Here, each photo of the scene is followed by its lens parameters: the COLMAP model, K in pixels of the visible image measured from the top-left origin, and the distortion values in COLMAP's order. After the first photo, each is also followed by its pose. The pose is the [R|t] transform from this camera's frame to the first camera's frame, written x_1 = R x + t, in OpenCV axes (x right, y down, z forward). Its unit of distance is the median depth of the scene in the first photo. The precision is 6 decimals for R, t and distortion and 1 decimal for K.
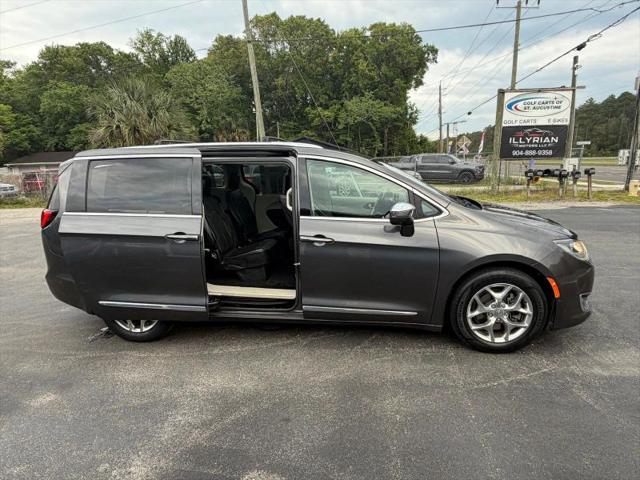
lens RADIAL K [[379.4, 0, 316.9], [0, 379.4, 239.1], [0, 0, 1]] dist [-0.004185, 0.003147]
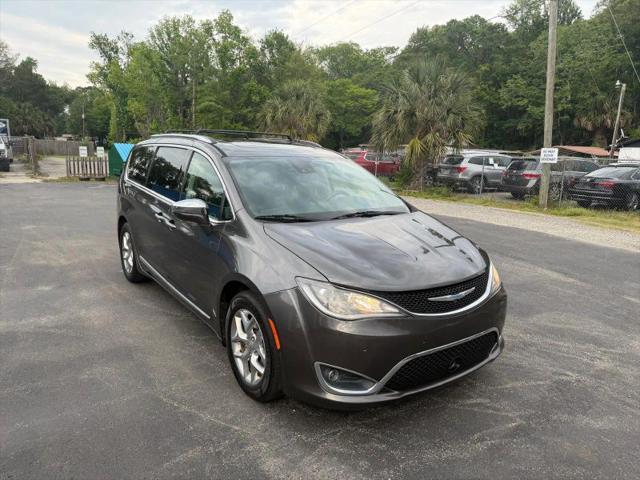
lens RADIAL K [[452.9, 0, 323.6], [0, 452.9, 236.3], [0, 0, 1]] dist [0.031879, -0.036024]
pose [[0.682480, 0.188859, -0.706083, 0.267033], [-0.196582, 0.977874, 0.071545, -0.031535], [0.703972, 0.089975, 0.704505, 0.082274]]
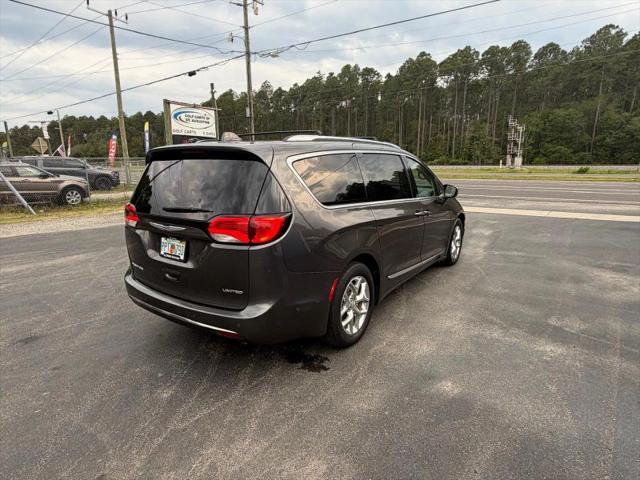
lens RADIAL K [[379.4, 0, 318.4], [0, 379.4, 240.6], [0, 0, 1]] dist [-0.004185, 0.003147]
pose [[0.465444, -0.153916, 0.871592, -0.316963], [0.167750, 0.982255, 0.083878, -0.018487], [-0.869035, 0.107169, 0.483004, 0.144720]]
